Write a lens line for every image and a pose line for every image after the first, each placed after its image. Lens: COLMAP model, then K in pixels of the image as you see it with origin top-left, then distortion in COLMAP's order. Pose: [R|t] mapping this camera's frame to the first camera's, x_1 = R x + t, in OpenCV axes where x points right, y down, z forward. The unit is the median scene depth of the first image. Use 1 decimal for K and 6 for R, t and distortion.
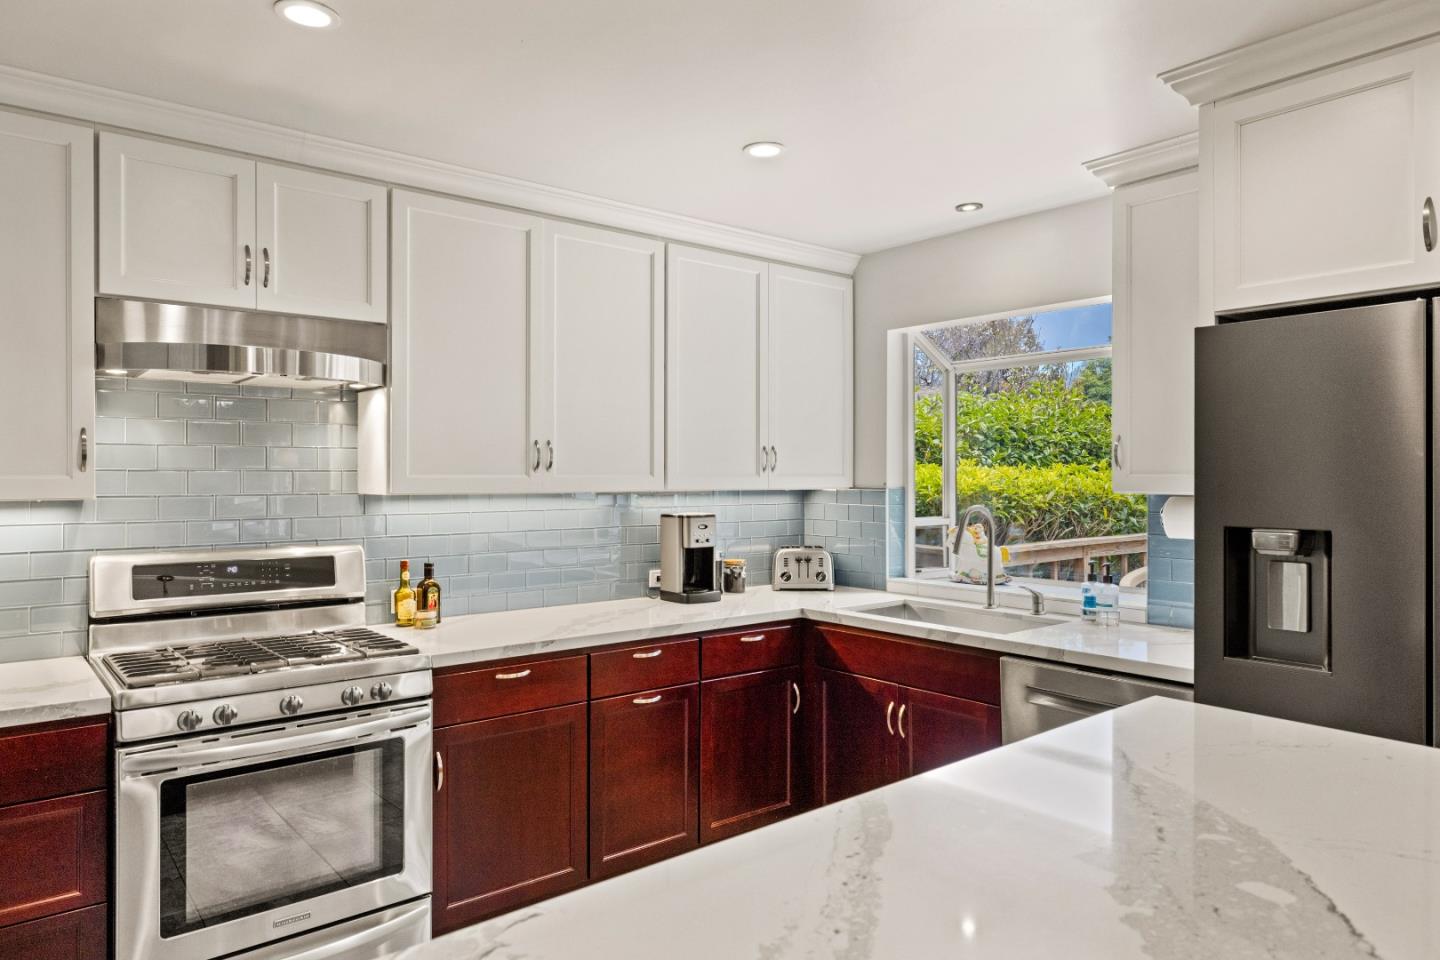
lens RADIAL K [[910.6, 0, 718.8], [0, 910.6, 480.0], [0, 0, 1]] dist [-0.006584, 0.001154]
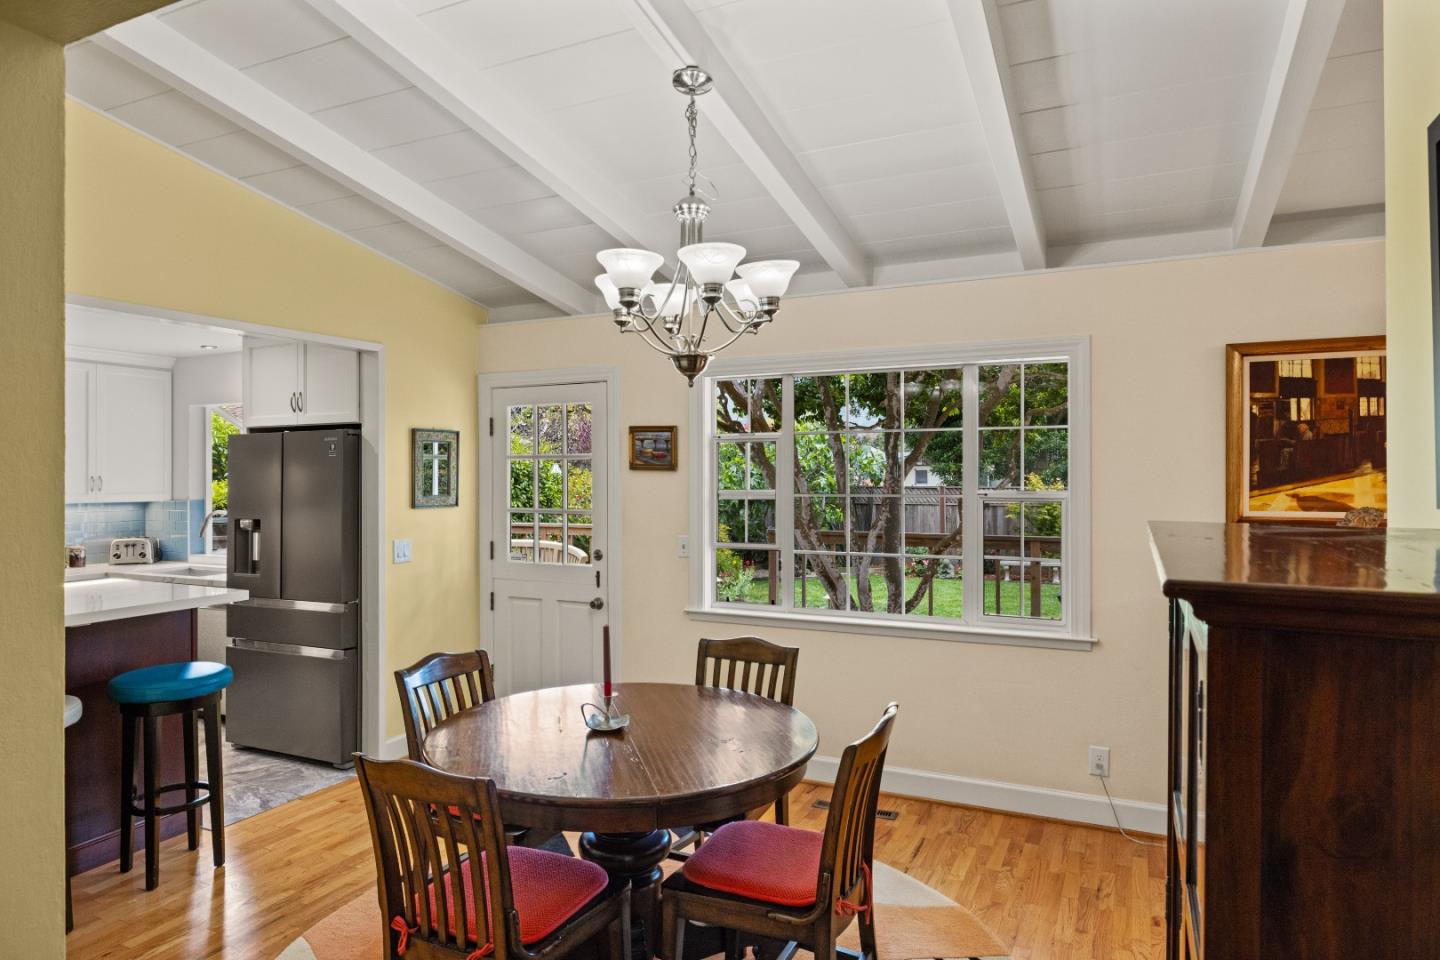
lens RADIAL K [[910.6, 0, 724.3], [0, 910.6, 468.4], [0, 0, 1]] dist [-0.006584, 0.001154]
pose [[0.915725, -0.002493, 0.401797, 0.435758], [0.007375, 0.999917, -0.010606, -0.025689], [-0.401737, 0.012675, 0.915667, -0.958173]]
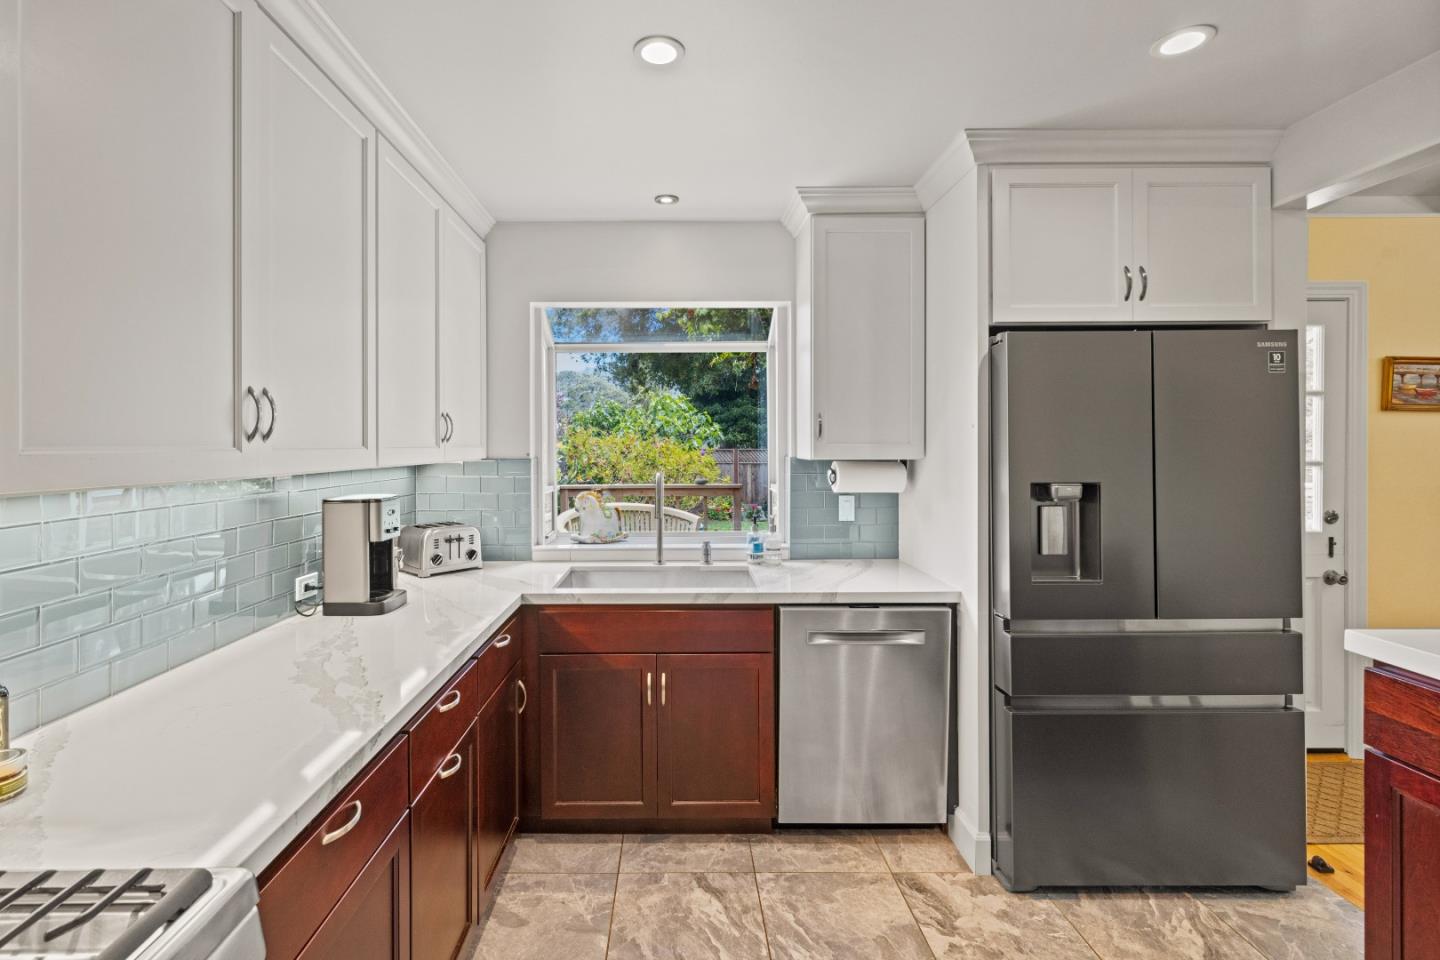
lens RADIAL K [[671.7, 0, 697.1], [0, 671.7, 444.1], [0, 0, 1]] dist [0.011866, 0.000264]
pose [[0.638877, -0.004975, 0.769293, -0.285059], [0.007827, 0.999969, -0.000033, -0.005670], [-0.769269, 0.006042, 0.638896, 0.404515]]
